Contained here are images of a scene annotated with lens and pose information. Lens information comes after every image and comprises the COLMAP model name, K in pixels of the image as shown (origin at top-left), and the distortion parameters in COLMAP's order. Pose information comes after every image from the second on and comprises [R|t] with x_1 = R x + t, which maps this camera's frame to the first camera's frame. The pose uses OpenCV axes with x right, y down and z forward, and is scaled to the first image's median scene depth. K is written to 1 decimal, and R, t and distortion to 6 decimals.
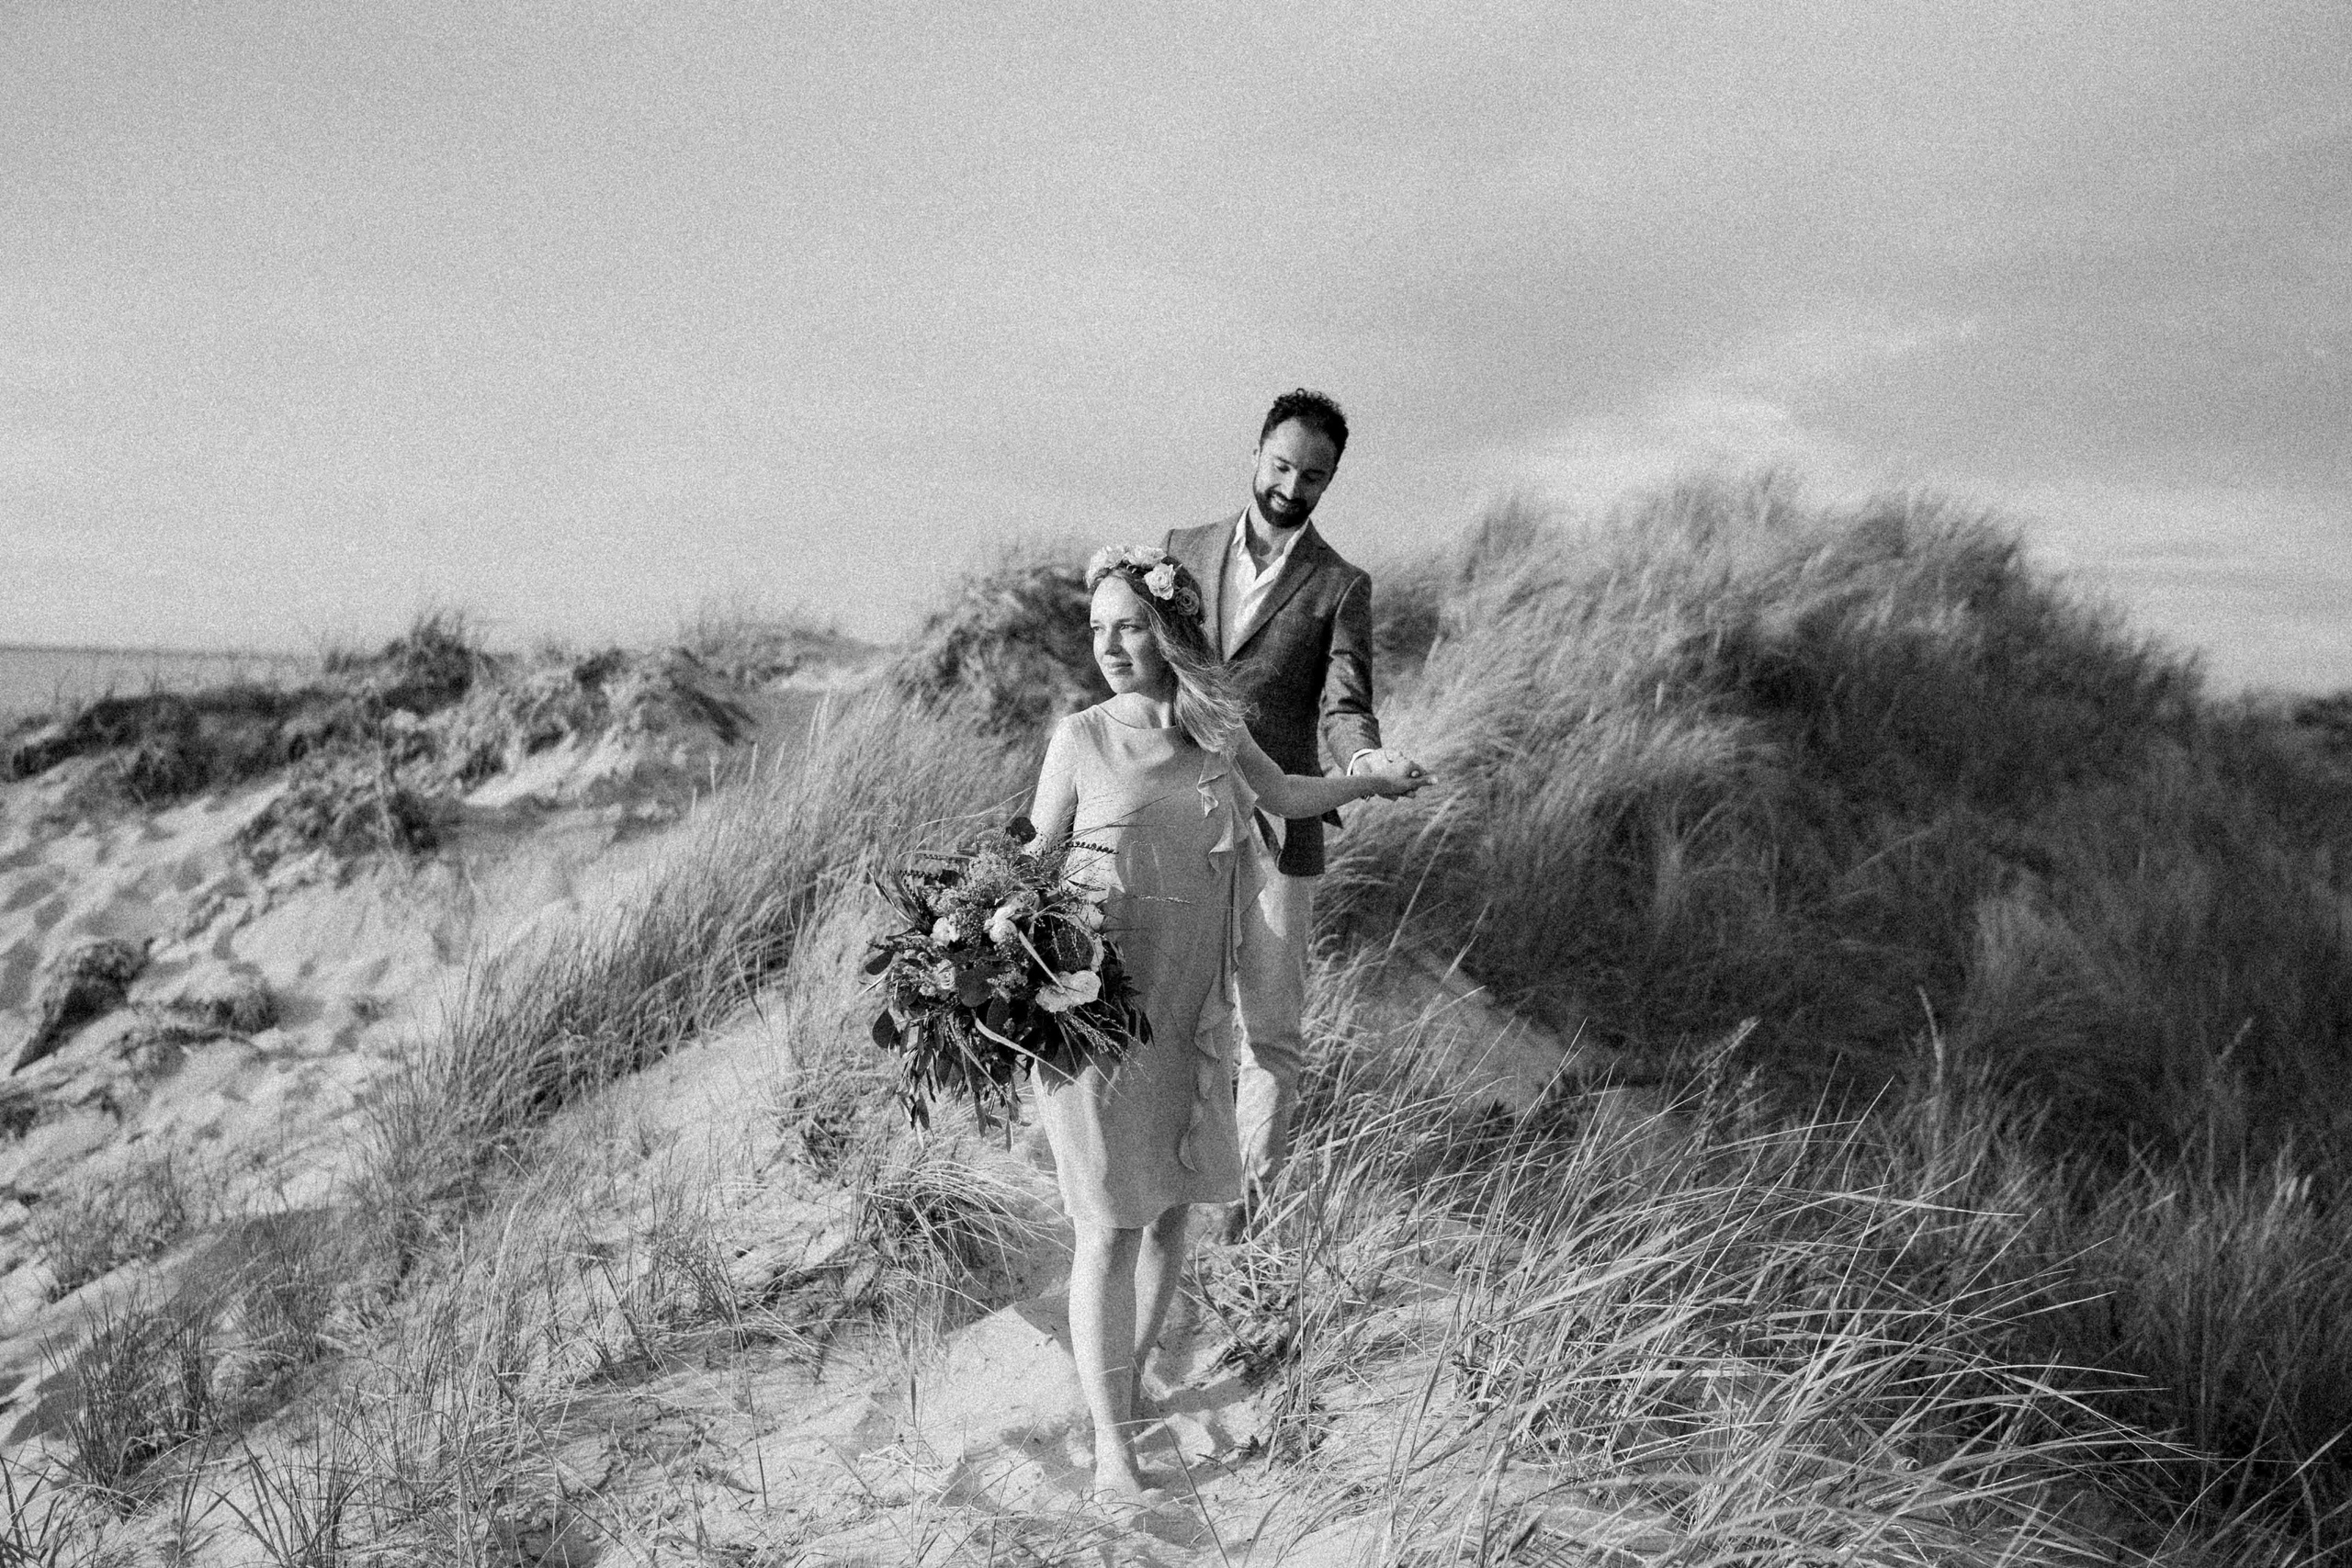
lens RADIAL K [[2394.8, 0, 1176.0], [0, 2394.8, 784.0], [0, 0, 1]] dist [-0.101380, 0.124093]
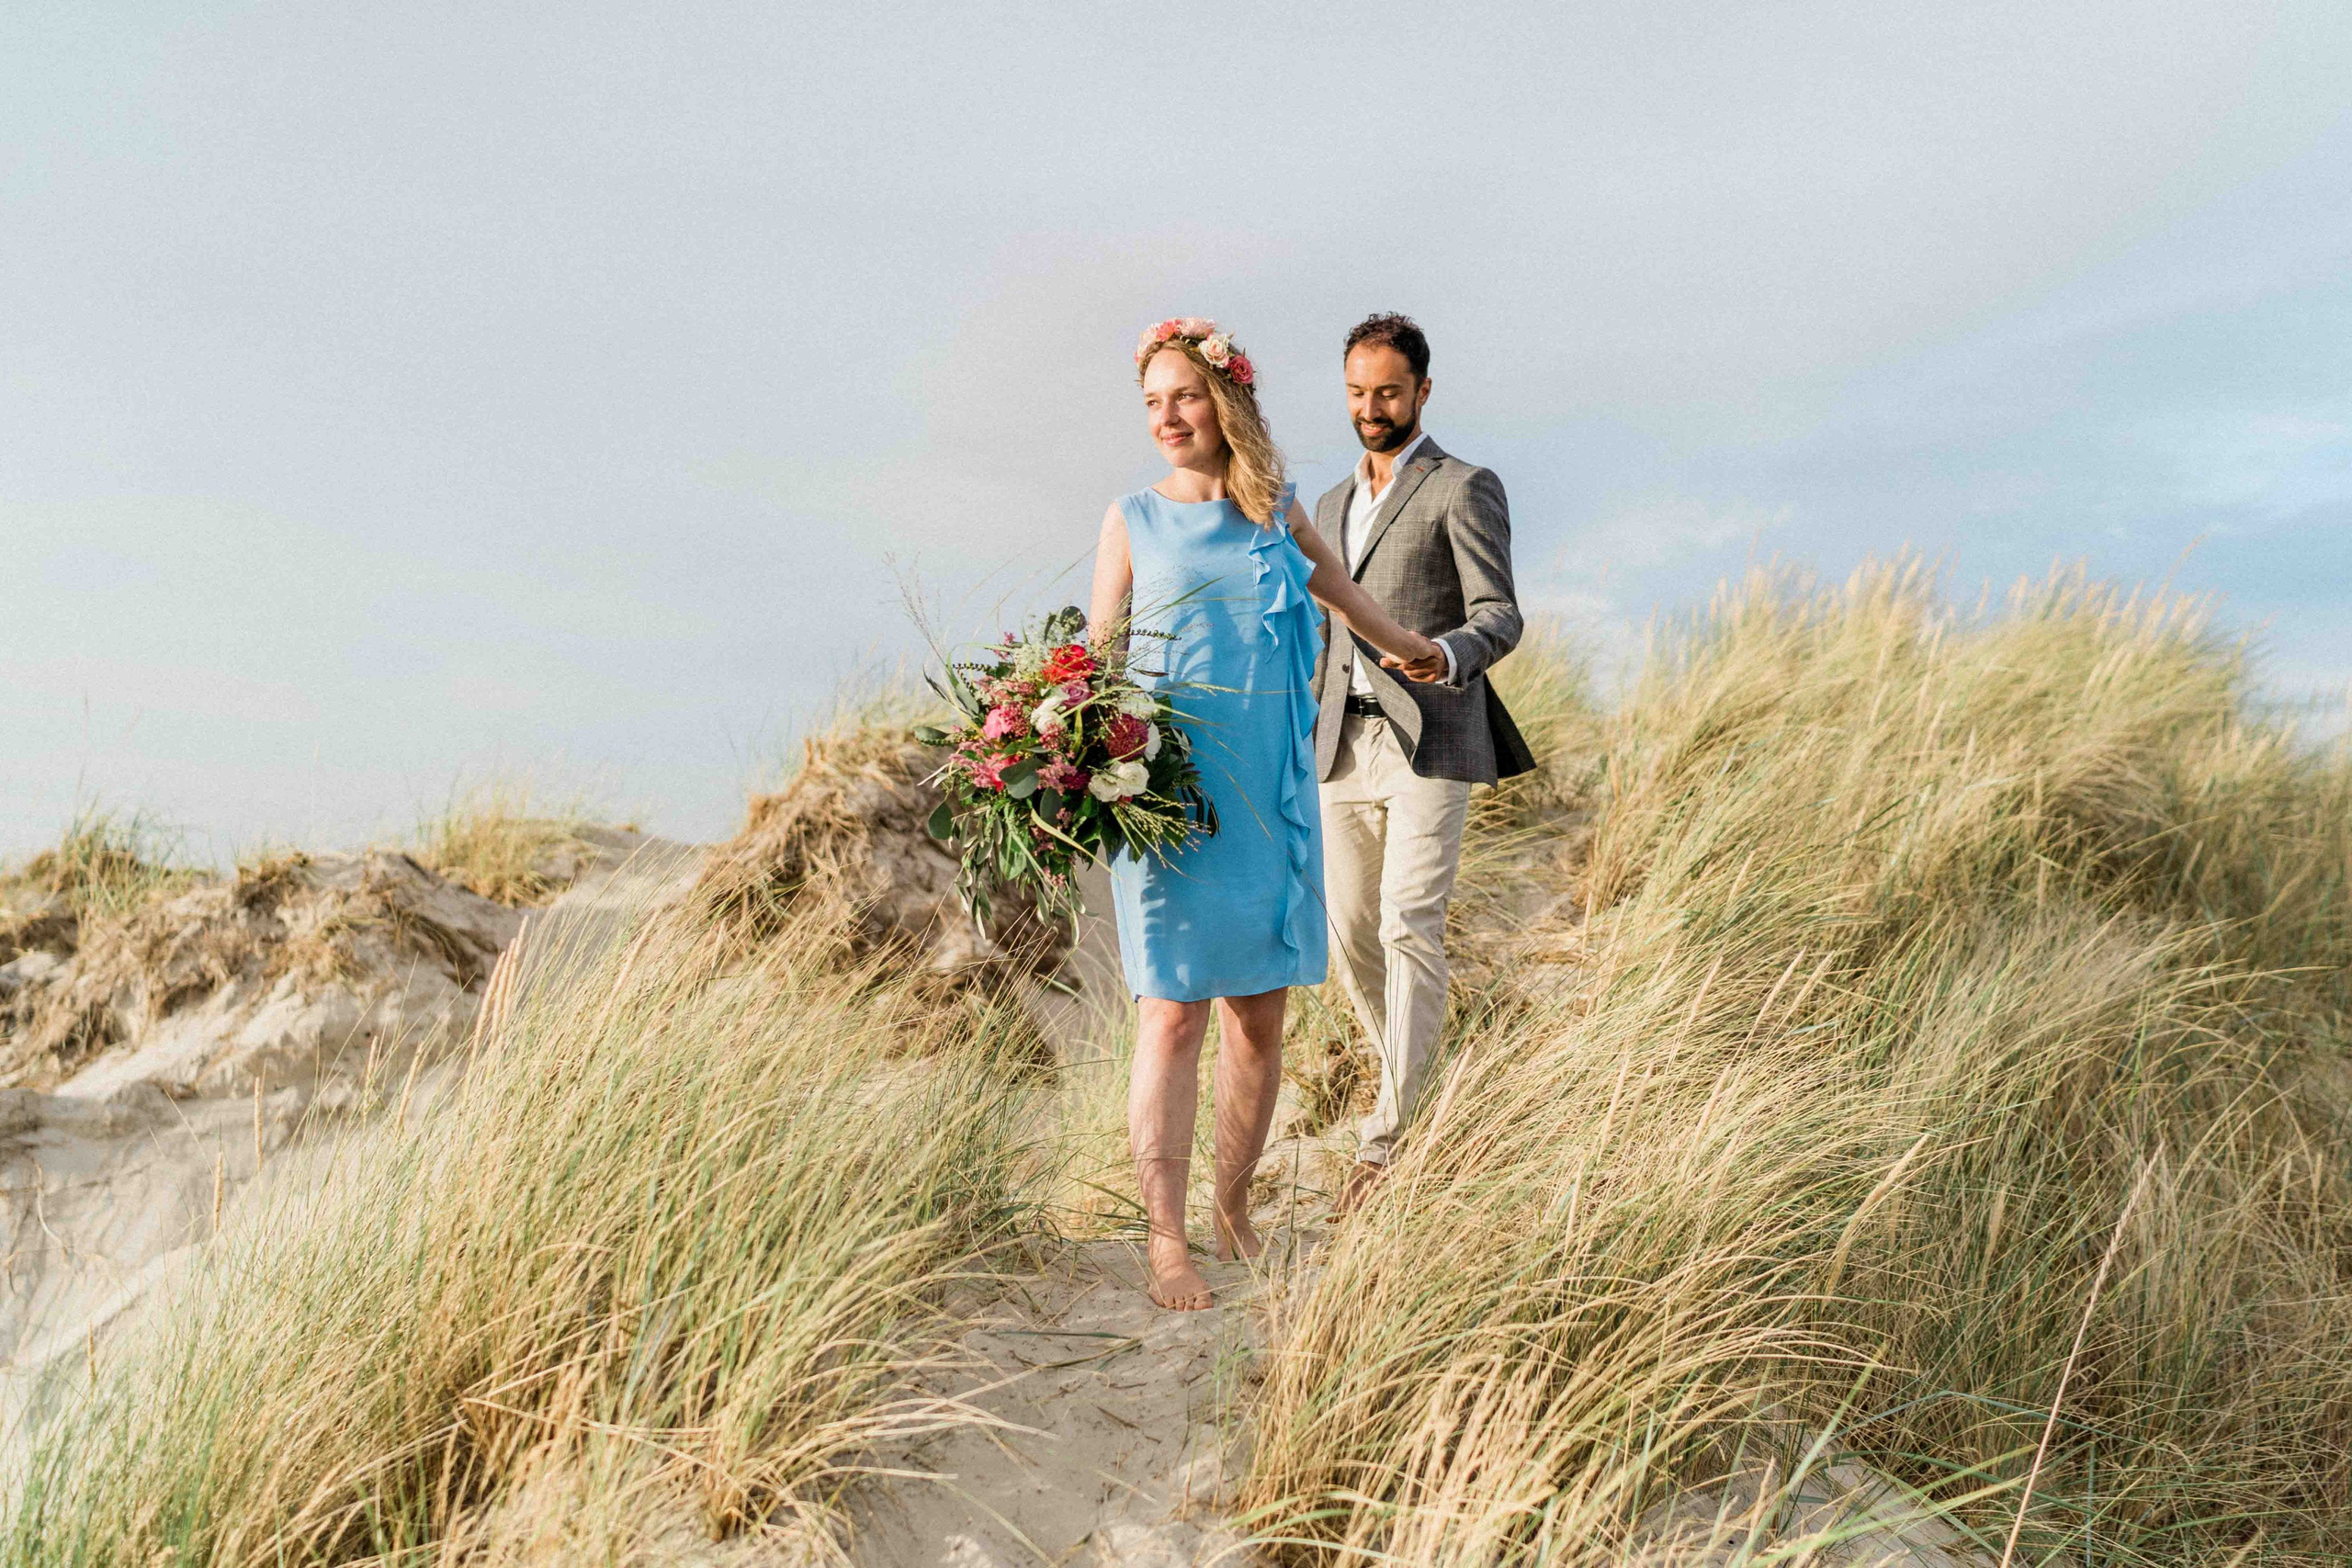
lens RADIAL K [[2377.8, 0, 1176.0], [0, 2377.8, 784.0], [0, 0, 1]] dist [-0.002509, 0.002852]
pose [[0.997374, -0.024335, 0.068216, -0.030154], [0.029958, 0.996127, -0.082664, -0.013974], [-0.065941, 0.084491, 0.994240, 0.311770]]
